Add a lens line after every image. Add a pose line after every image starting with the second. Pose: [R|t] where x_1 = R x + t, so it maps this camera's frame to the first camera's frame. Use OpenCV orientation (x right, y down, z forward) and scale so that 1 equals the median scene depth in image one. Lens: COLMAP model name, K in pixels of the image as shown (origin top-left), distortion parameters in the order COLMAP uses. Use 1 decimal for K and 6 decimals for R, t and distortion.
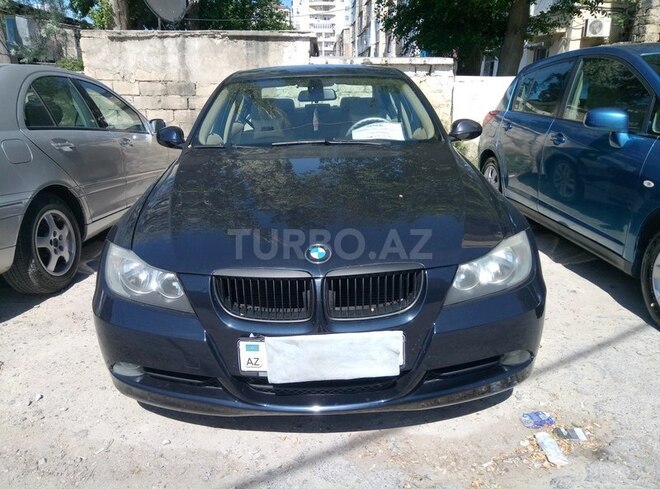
lens RADIAL K [[506.3, 0, 324.9], [0, 506.3, 245.3], [0, 0, 1]] dist [0.035080, -0.035827]
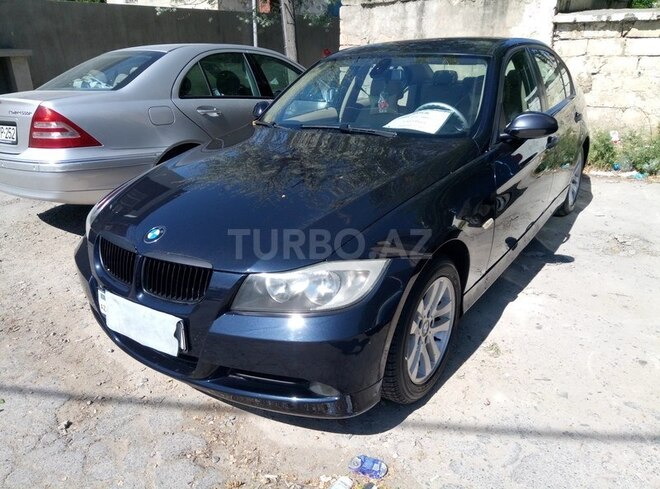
lens RADIAL K [[506.3, 0, 324.9], [0, 506.3, 245.3], [0, 0, 1]] dist [0.035080, -0.035827]
pose [[0.794580, 0.214831, -0.567882, 0.478864], [-0.165406, 0.976525, 0.137986, -0.091969], [0.584194, -0.015710, 0.811462, 0.142833]]
